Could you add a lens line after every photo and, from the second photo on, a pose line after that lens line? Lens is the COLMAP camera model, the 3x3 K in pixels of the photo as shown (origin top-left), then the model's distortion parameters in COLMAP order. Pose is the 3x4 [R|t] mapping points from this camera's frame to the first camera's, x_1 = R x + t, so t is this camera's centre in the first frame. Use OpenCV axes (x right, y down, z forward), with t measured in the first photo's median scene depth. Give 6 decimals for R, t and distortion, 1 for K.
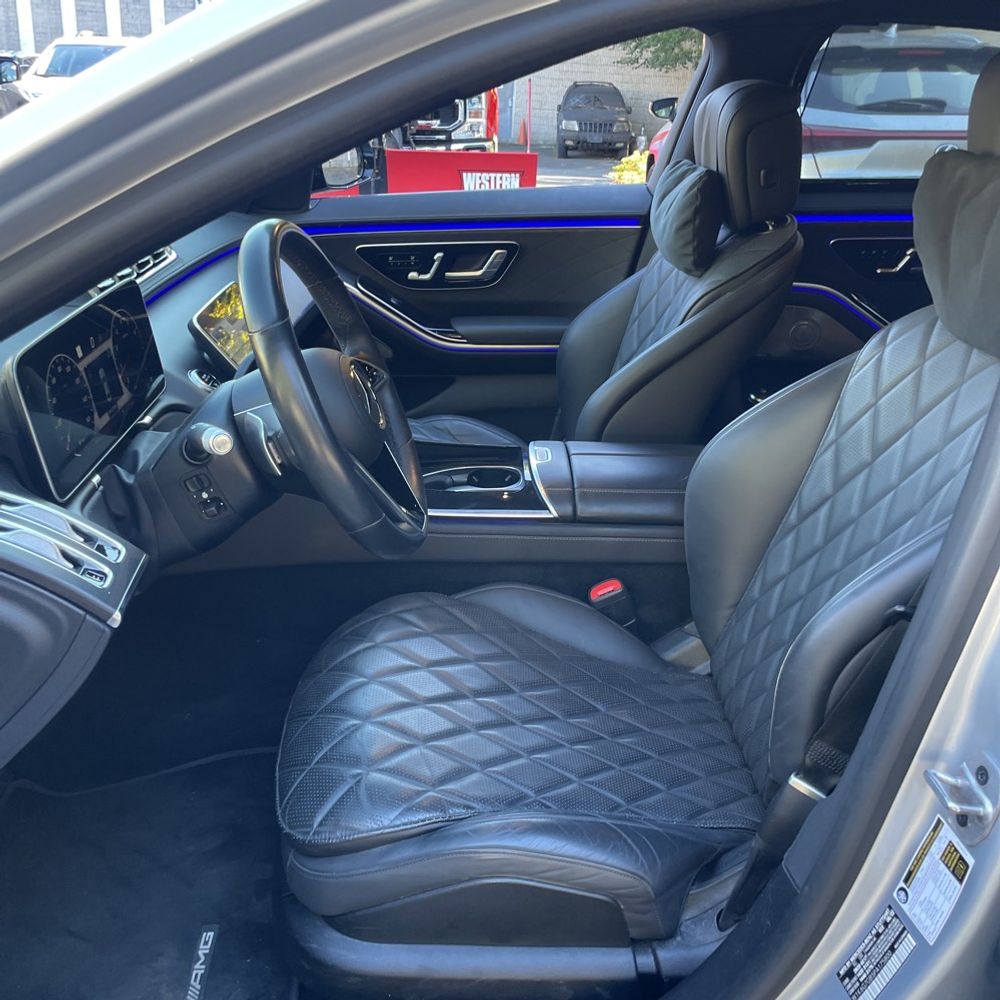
lens RADIAL K [[1022.6, 0, 493.5], [0, 1022.6, 509.9], [0, 0, 1]] dist [0.101567, -0.152353]
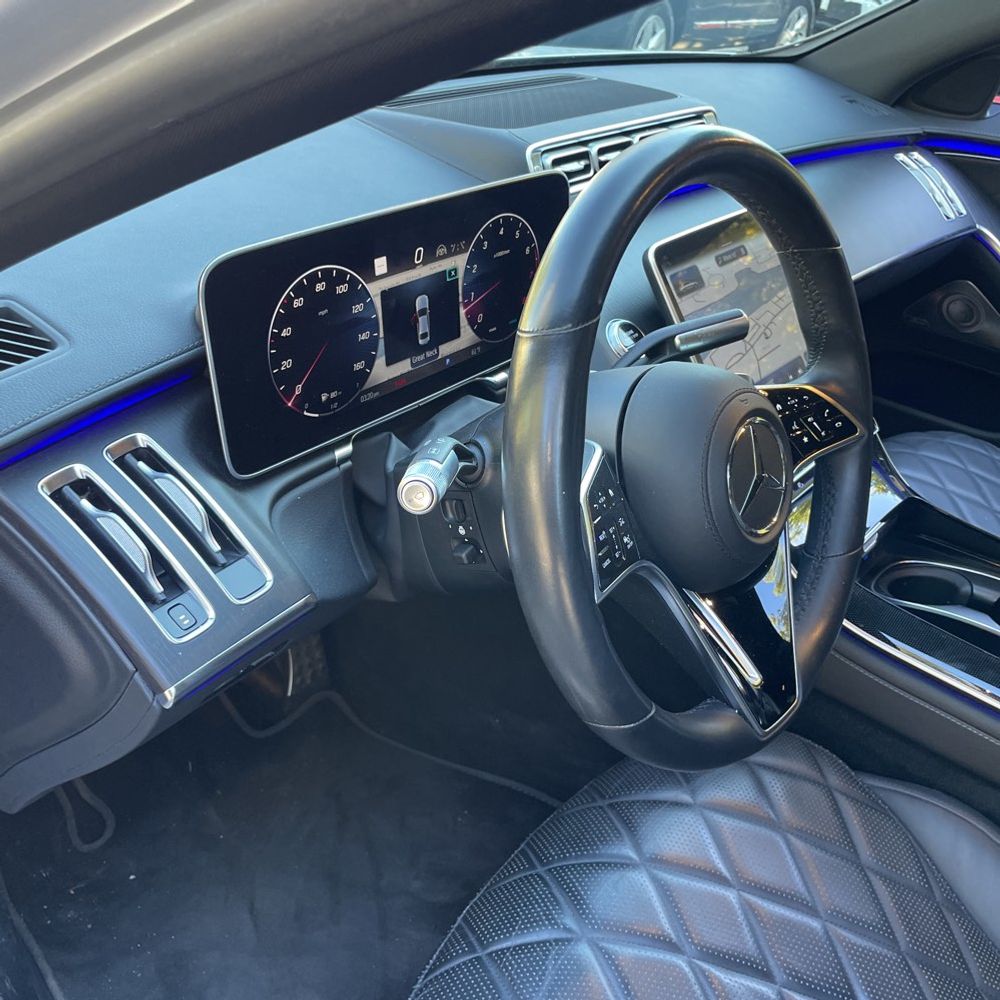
lens RADIAL K [[1022.6, 0, 493.5], [0, 1022.6, 509.9], [0, 0, 1]] dist [0.101567, -0.152353]
pose [[0.766841, 0.399182, -0.502601, 0.053606], [-0.339096, 0.916830, 0.210802, -0.168387], [0.544948, 0.008779, 0.838424, 0.468307]]
